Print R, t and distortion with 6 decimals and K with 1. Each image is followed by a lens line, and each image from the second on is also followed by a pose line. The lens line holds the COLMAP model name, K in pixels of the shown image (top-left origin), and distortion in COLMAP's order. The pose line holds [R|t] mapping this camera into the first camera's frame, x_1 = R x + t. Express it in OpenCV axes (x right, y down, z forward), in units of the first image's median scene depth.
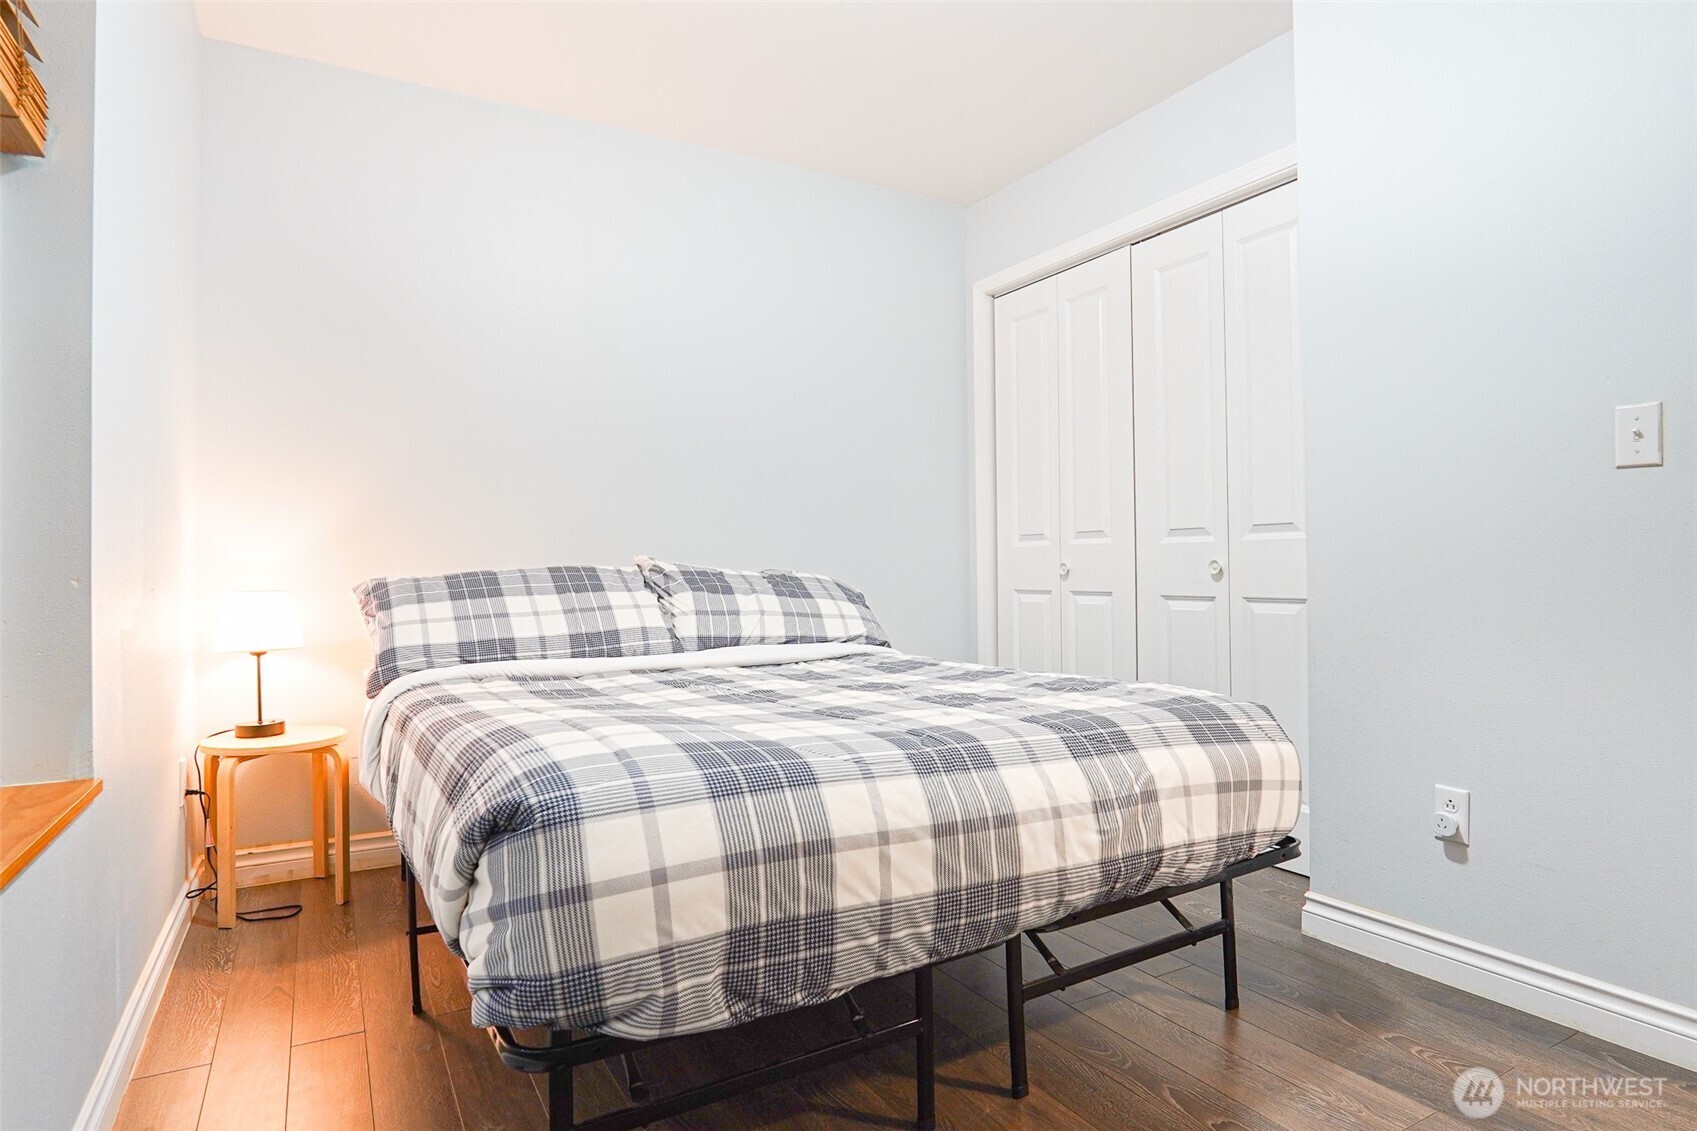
lens RADIAL K [[923.1, 0, 851.9], [0, 923.1, 569.1], [0, 0, 1]] dist [-0.035553, 0.008328]
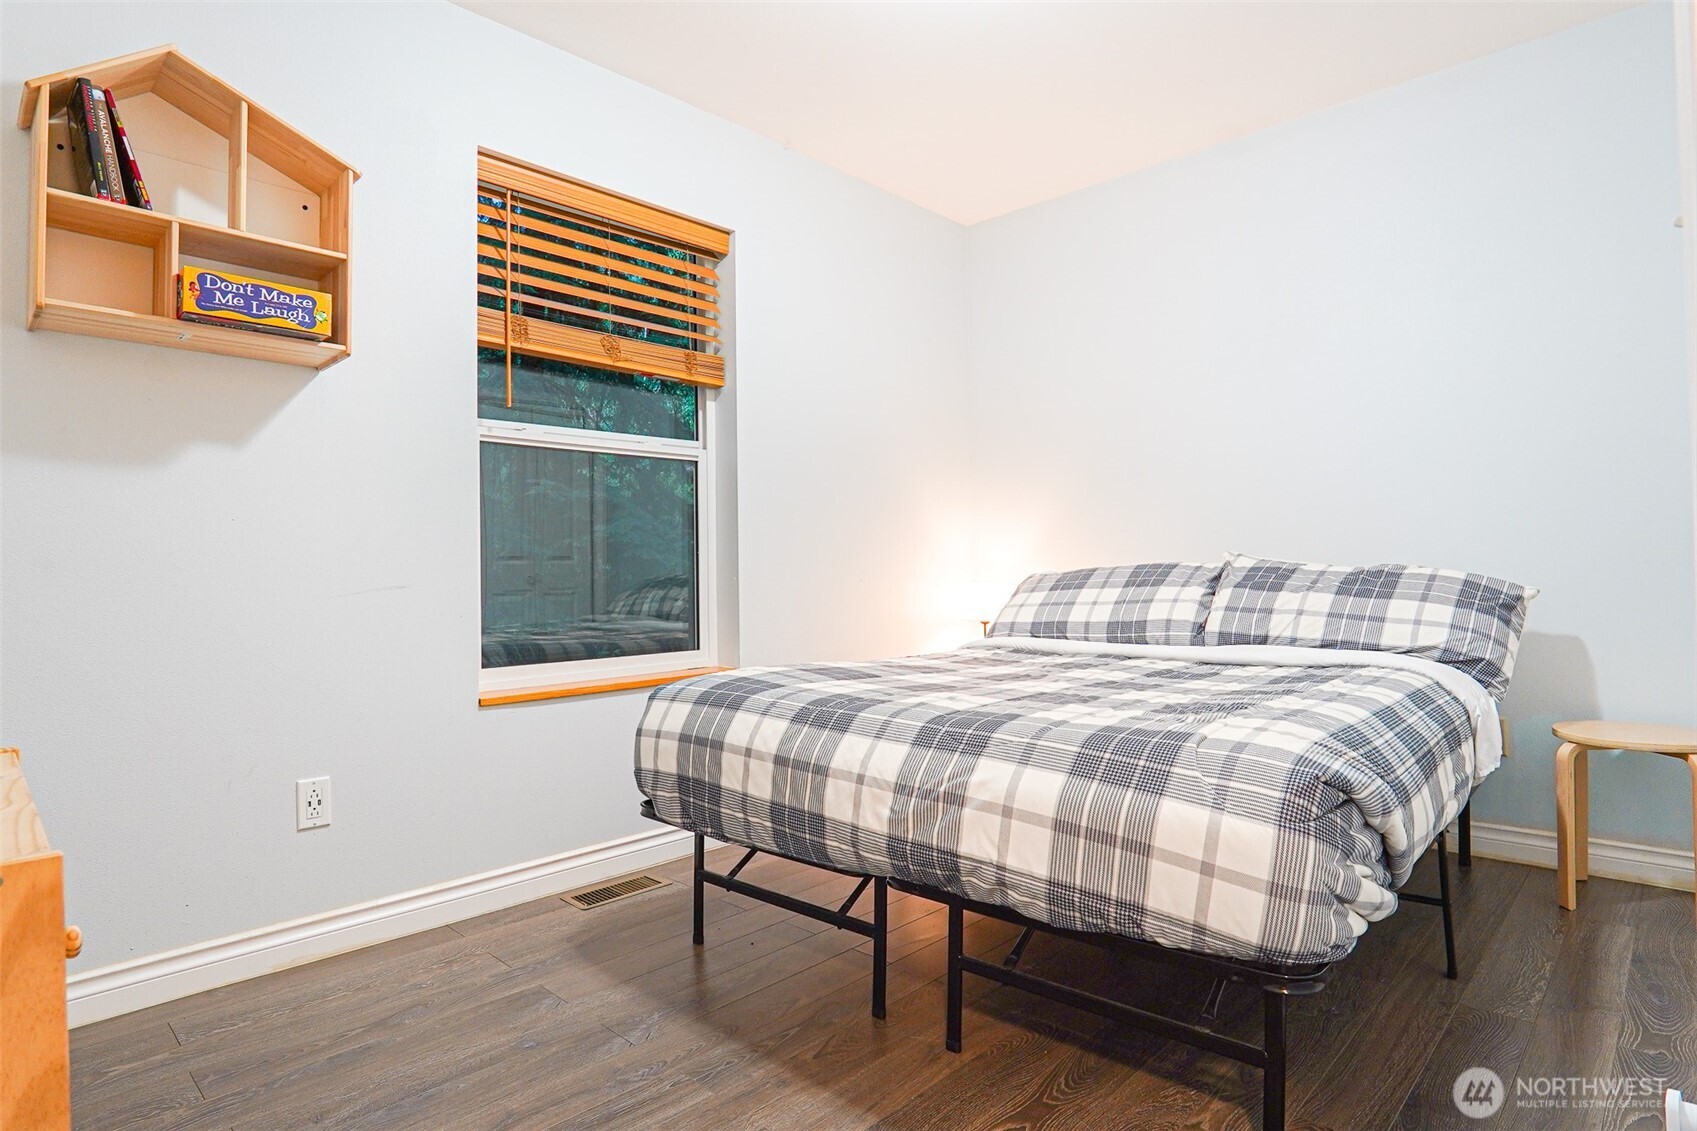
lens RADIAL K [[923.1, 0, 849.3], [0, 923.1, 568.1], [0, 0, 1]] dist [-0.035553, 0.008328]
pose [[0.283250, 0.001340, -0.959045, 0.762085], [0.014627, 0.999877, 0.005717, -0.009716], [0.958935, -0.015647, 0.283195, 0.361988]]
